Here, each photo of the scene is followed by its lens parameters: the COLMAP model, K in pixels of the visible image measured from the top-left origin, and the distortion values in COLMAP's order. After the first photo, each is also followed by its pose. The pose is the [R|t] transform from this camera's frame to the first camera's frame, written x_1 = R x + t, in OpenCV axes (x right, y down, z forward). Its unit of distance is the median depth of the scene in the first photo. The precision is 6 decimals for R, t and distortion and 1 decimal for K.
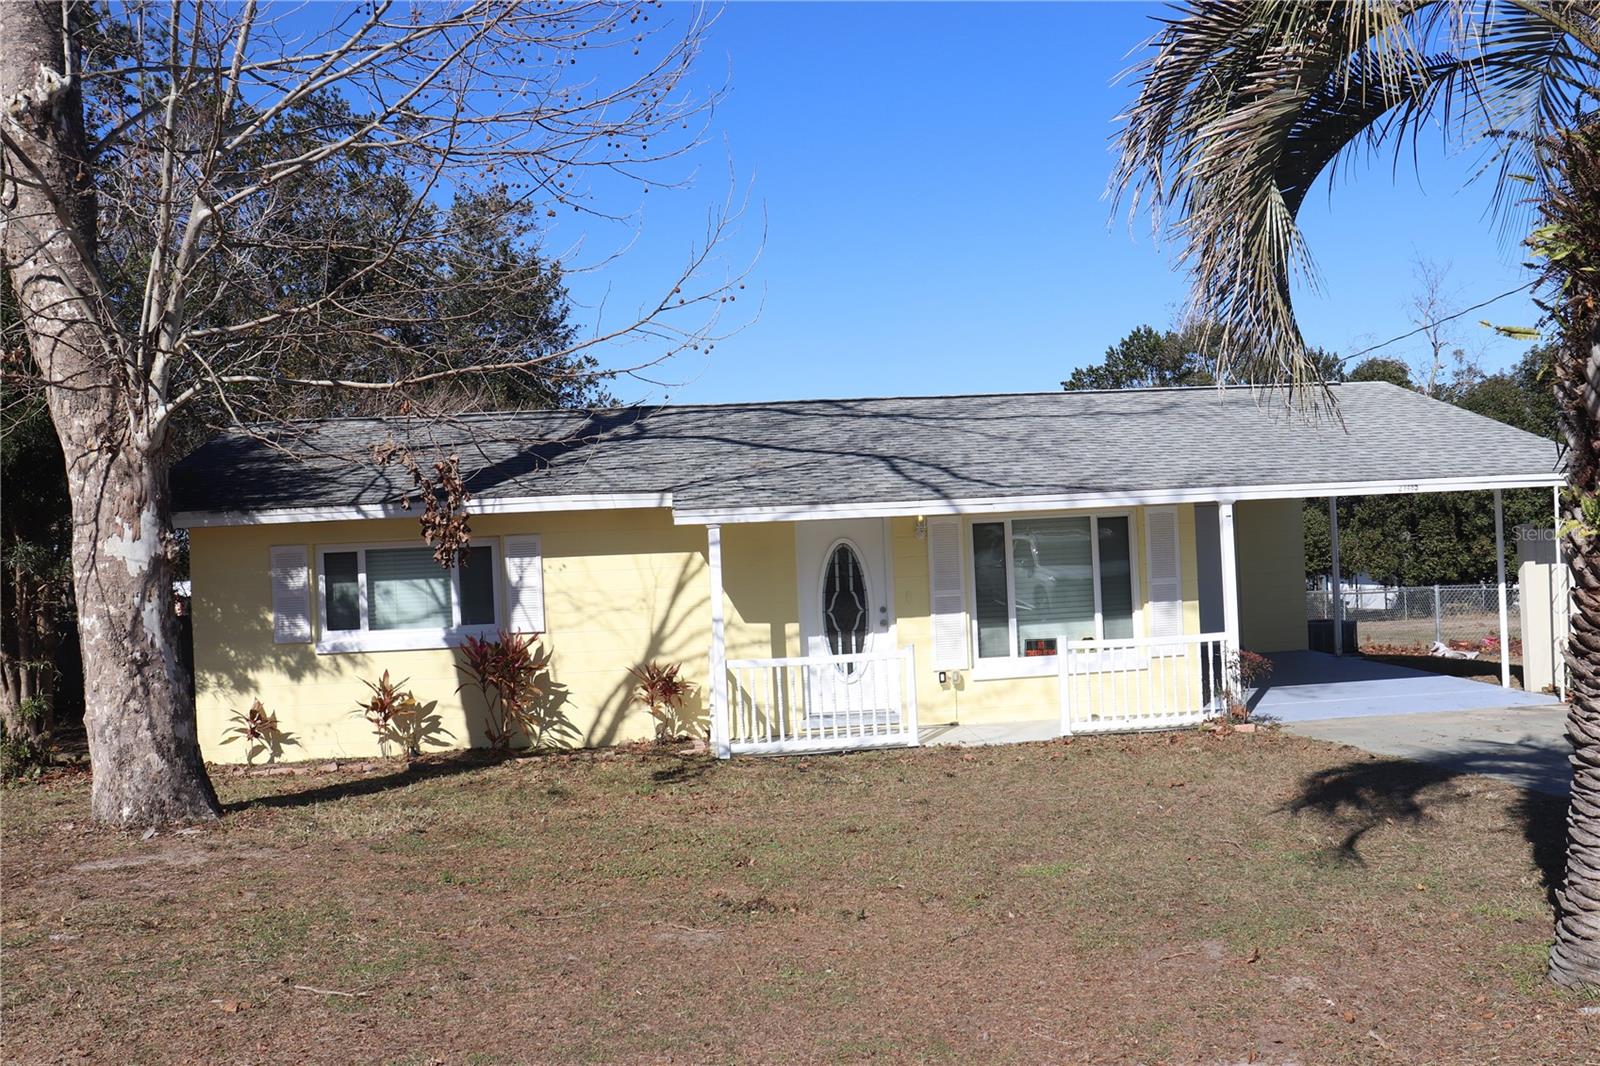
lens RADIAL K [[1369.1, 0, 800.0], [0, 1369.1, 533.0], [0, 0, 1]] dist [-0.140044, 0.138843]
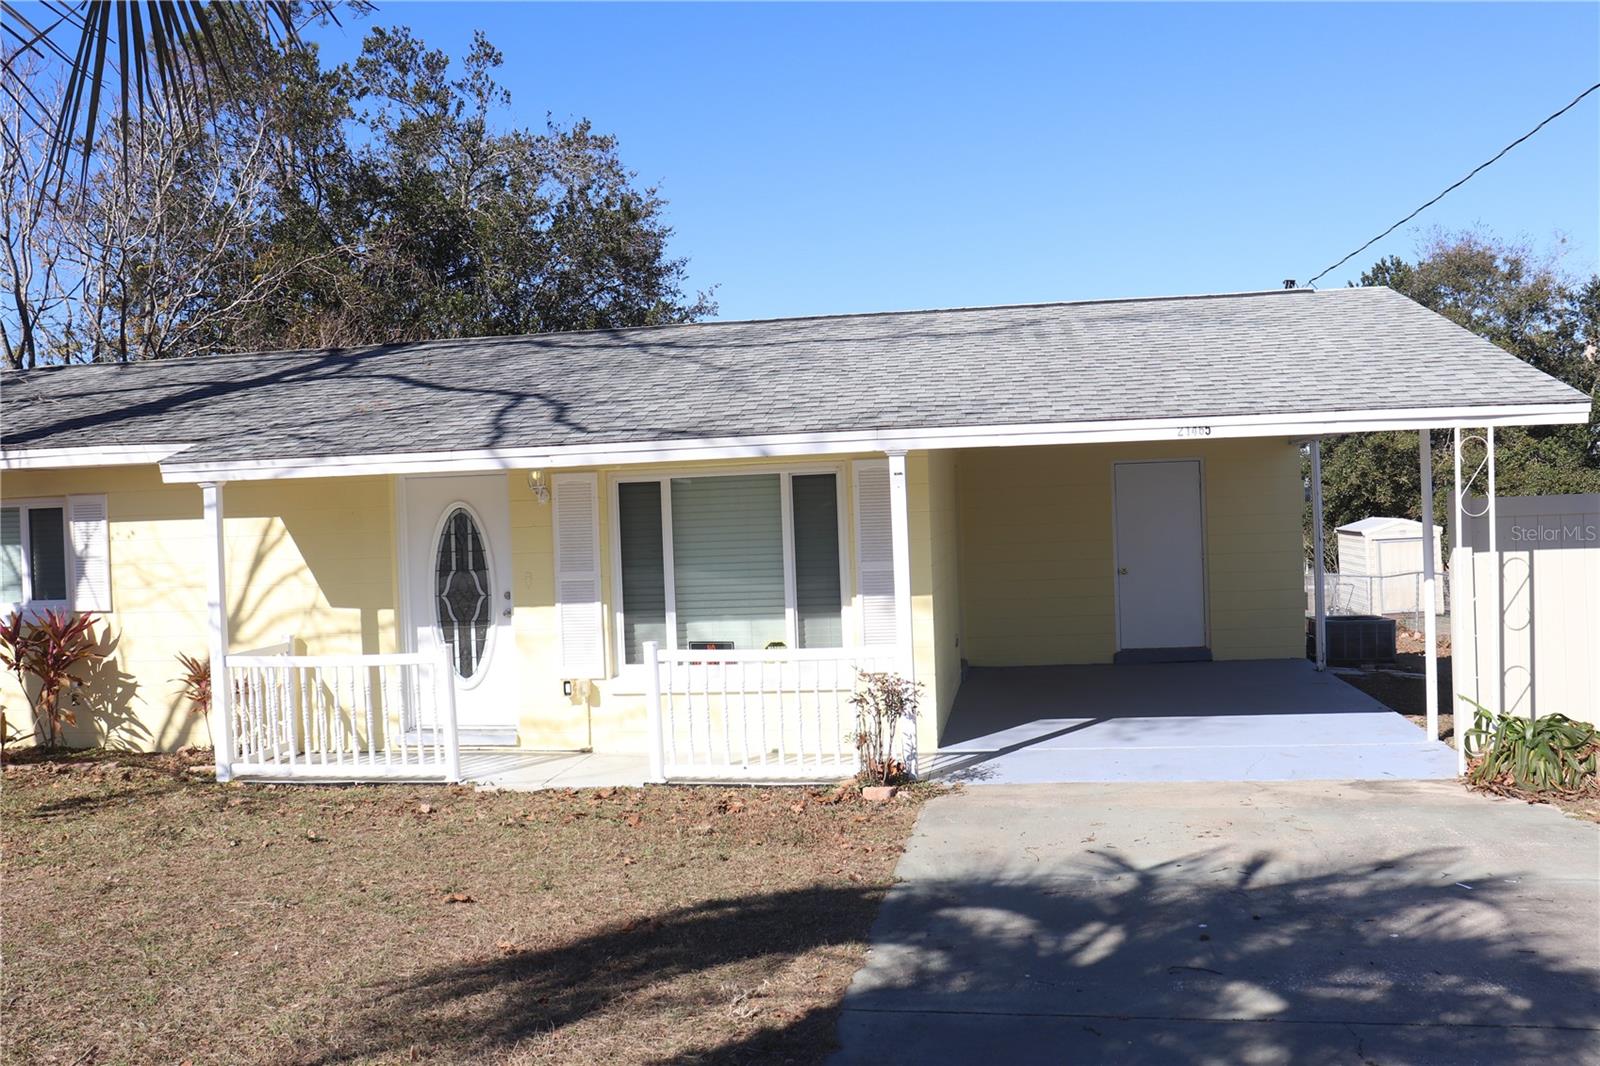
lens RADIAL K [[1369.1, 0, 800.0], [0, 1369.1, 533.0], [0, 0, 1]] dist [-0.140044, 0.138843]
pose [[0.968806, 0.014677, -0.247387, 0.419447], [-0.007168, 0.999487, 0.031224, -0.003567], [0.247718, -0.028477, 0.968414, 0.315160]]
